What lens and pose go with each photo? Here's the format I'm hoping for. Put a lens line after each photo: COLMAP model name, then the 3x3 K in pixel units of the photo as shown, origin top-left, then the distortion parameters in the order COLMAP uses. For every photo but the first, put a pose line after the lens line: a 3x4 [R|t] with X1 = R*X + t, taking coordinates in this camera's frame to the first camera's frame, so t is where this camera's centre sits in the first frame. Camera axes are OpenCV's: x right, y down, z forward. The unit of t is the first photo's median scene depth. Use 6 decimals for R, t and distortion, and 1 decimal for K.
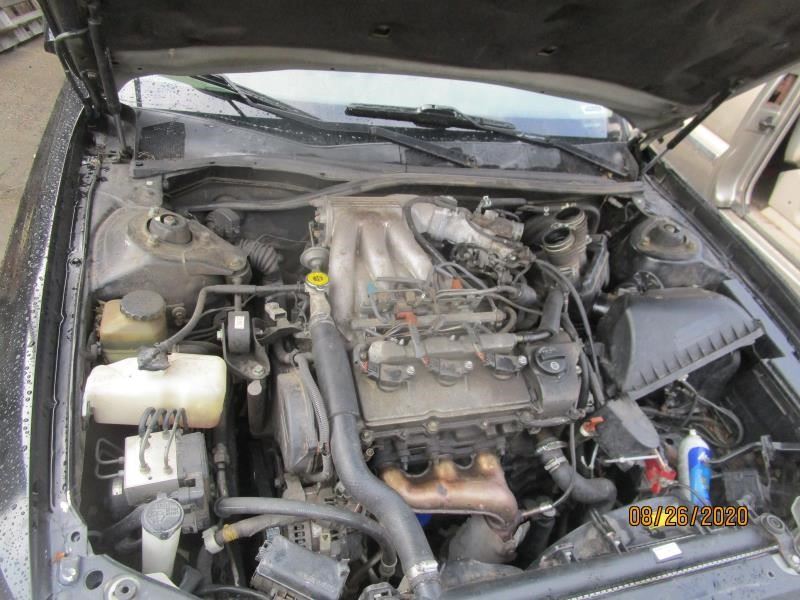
lens RADIAL K [[565.8, 0, 395.5], [0, 565.8, 295.9], [0, 0, 1]] dist [-0.034236, 0.014887]
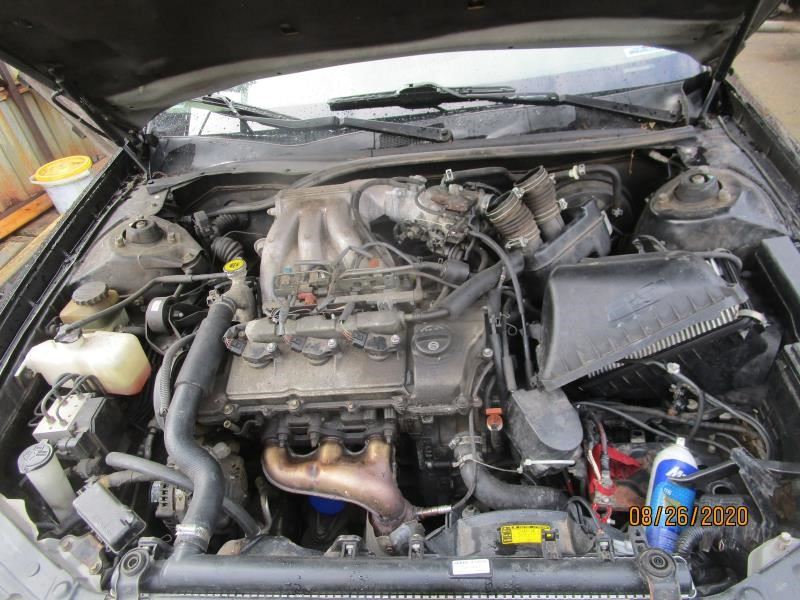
lens RADIAL K [[565.8, 0, 395.5], [0, 565.8, 295.9], [0, 0, 1]] dist [-0.034236, 0.014887]
pose [[0.891984, -0.038987, -0.450382, 0.531566], [0.029199, 0.999163, -0.028663, 0.058134], [0.451122, 0.012417, 0.892376, 0.151292]]
